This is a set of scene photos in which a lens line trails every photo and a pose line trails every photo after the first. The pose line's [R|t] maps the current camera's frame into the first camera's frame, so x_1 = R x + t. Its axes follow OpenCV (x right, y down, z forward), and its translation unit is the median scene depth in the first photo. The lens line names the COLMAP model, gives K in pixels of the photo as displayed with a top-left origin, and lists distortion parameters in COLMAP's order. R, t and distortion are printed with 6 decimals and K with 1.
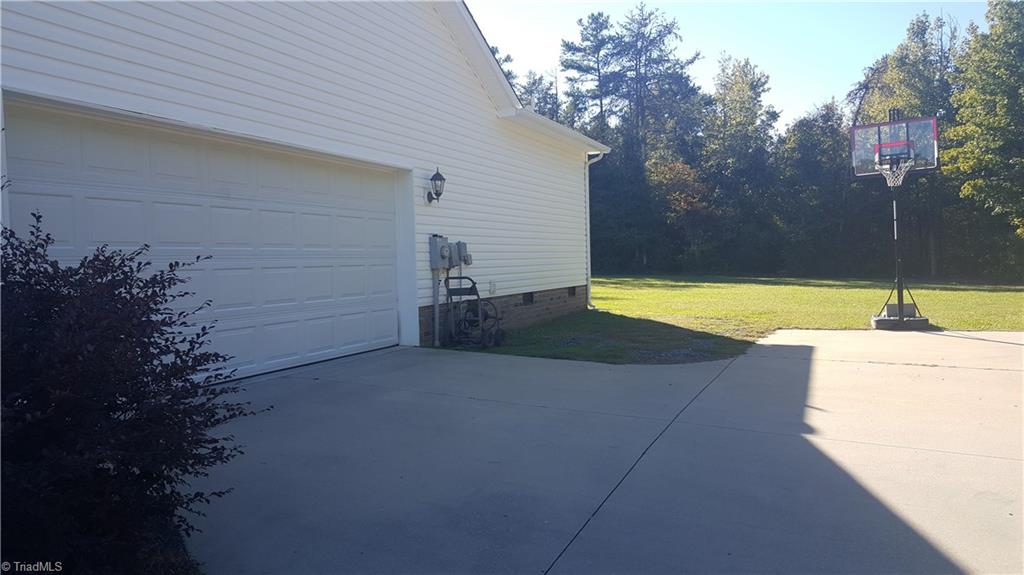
lens RADIAL K [[749.1, 0, 509.9], [0, 749.1, 294.4], [0, 0, 1]] dist [0.154494, -0.310033]
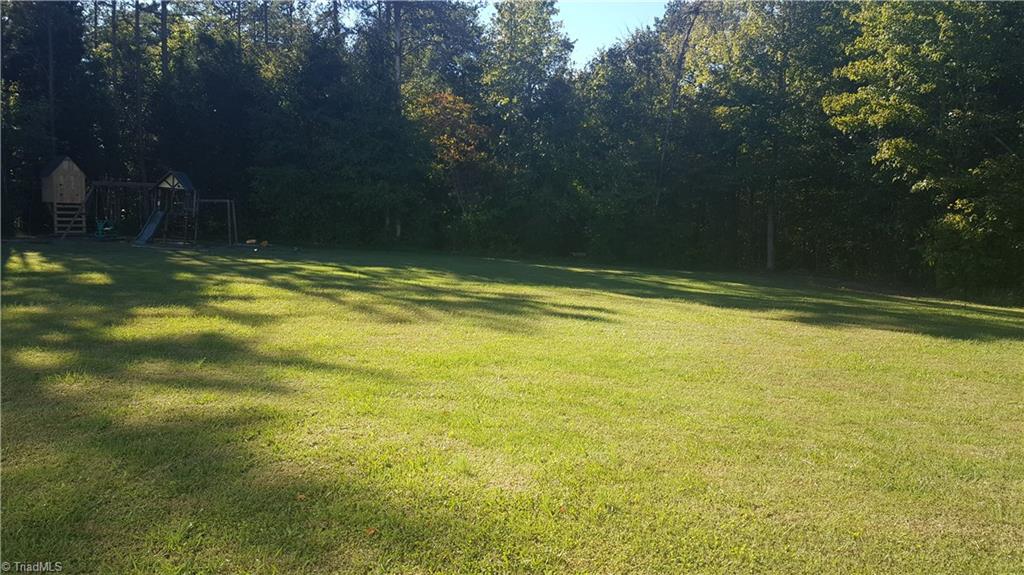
lens RADIAL K [[749.1, 0, 509.9], [0, 749.1, 294.4], [0, 0, 1]] dist [0.154494, -0.310033]
pose [[0.938812, 0.015080, 0.344099, 0.041339], [-0.032766, 0.998420, 0.045640, -0.022315], [-0.342867, -0.054122, 0.937824, 0.327505]]
